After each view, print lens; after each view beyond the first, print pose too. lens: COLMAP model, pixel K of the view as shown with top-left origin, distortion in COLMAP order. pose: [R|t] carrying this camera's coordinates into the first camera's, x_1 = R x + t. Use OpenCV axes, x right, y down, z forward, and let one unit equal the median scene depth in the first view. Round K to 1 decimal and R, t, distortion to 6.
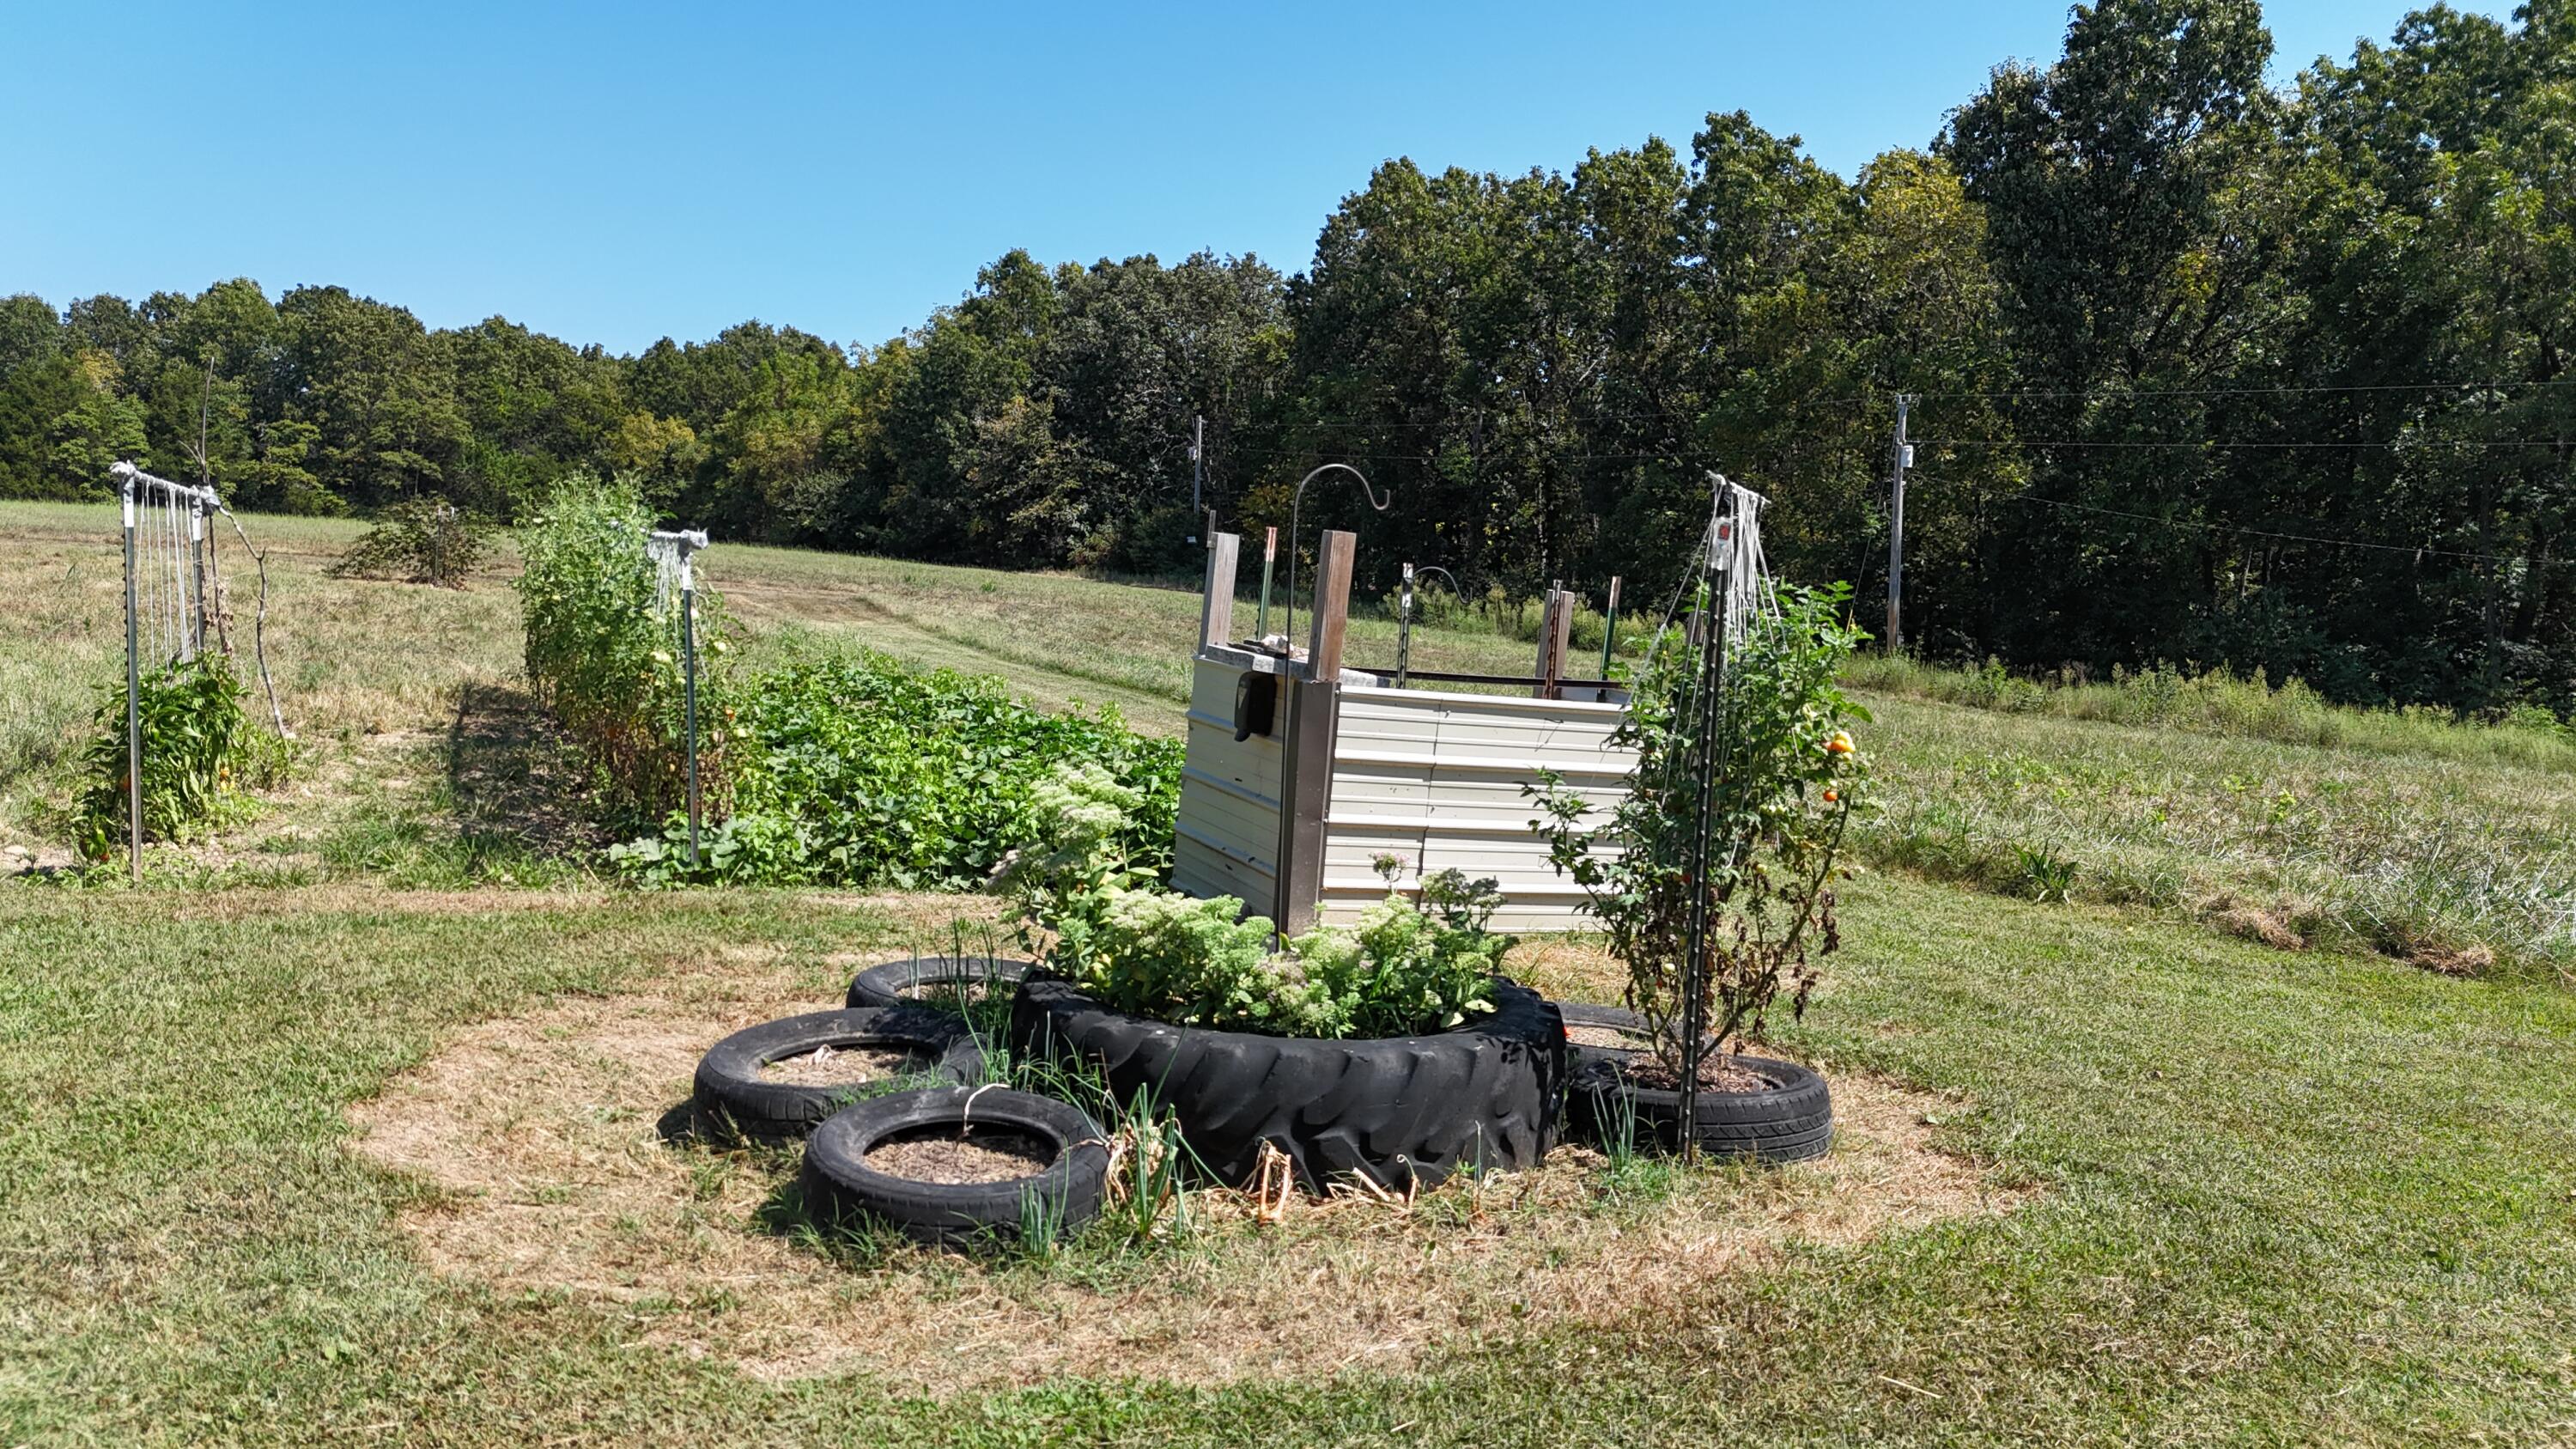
lens RADIAL K [[1882.1, 0, 1293.6], [0, 1882.1, 718.7], [0, 0, 1]] dist [0.069557, -0.066988]
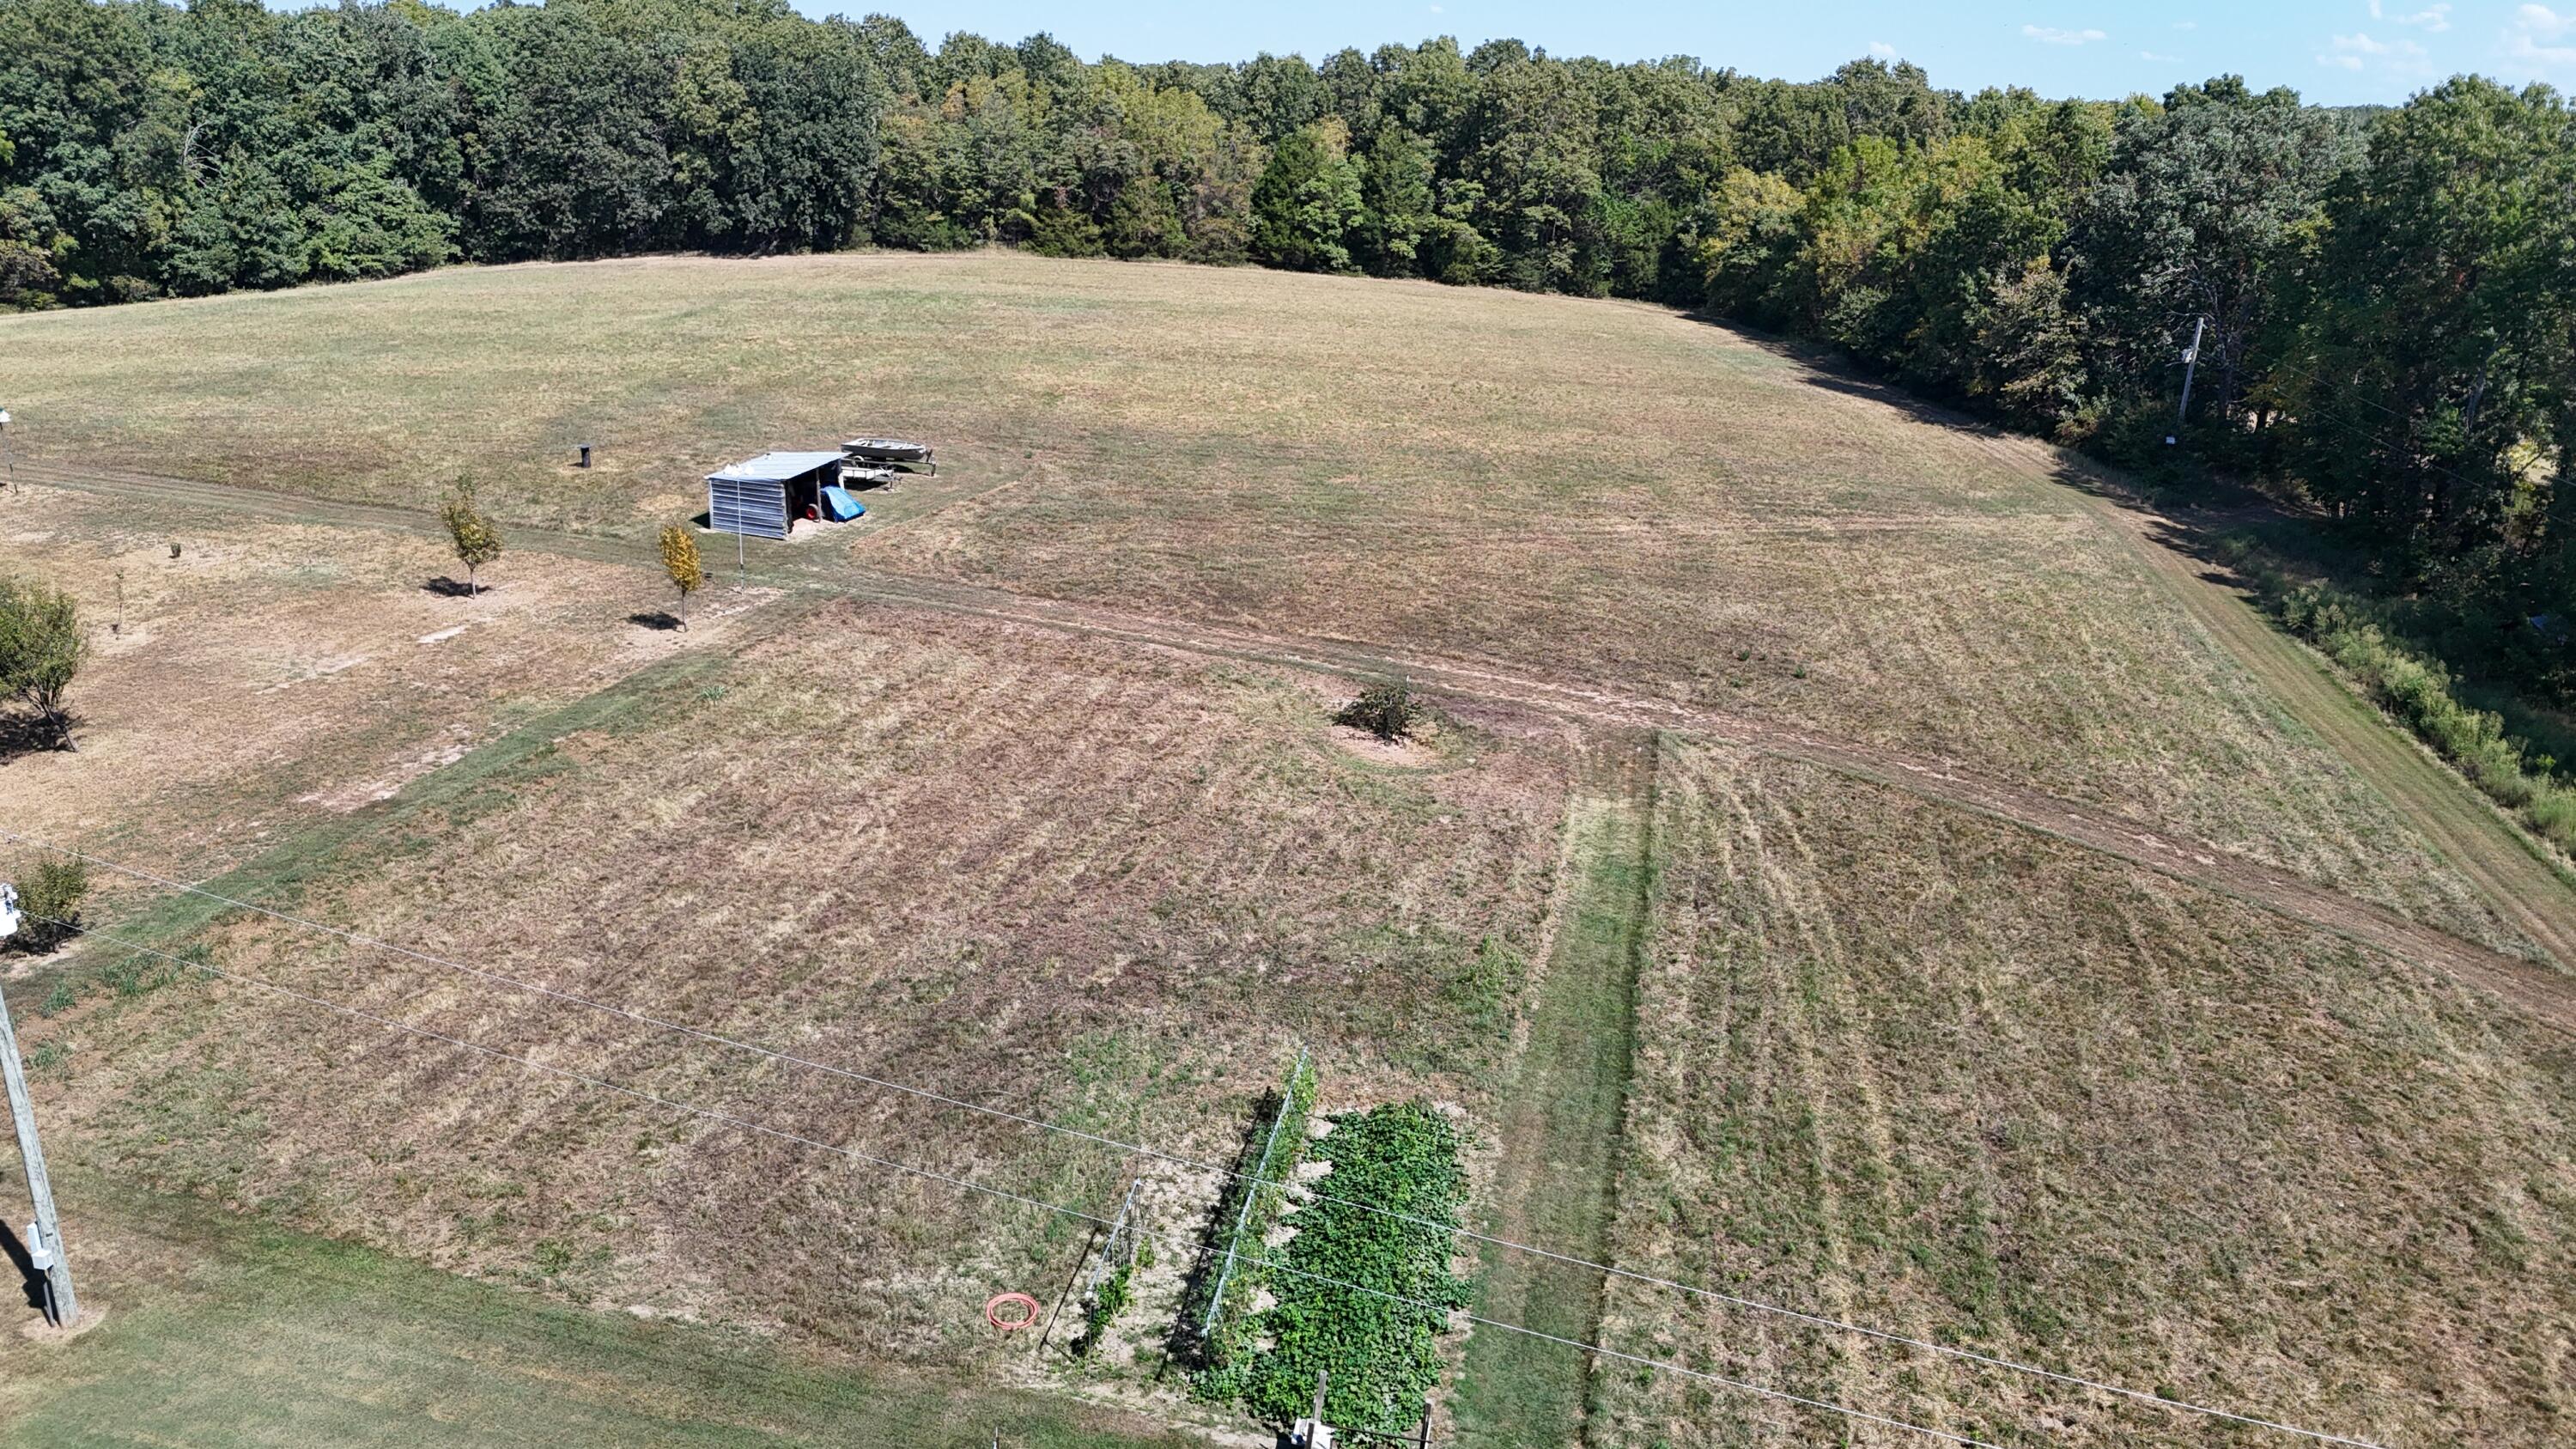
lens RADIAL K [[1882.1, 0, 1284.4], [0, 1882.1, 714.1], [0, 0, 1]] dist [0.069557, -0.066988]
pose [[0.828638, 0.189433, -0.526758, 0.081015], [-0.066160, 0.967547, 0.243875, -0.113116], [0.555861, -0.167234, 0.814280, -0.103739]]
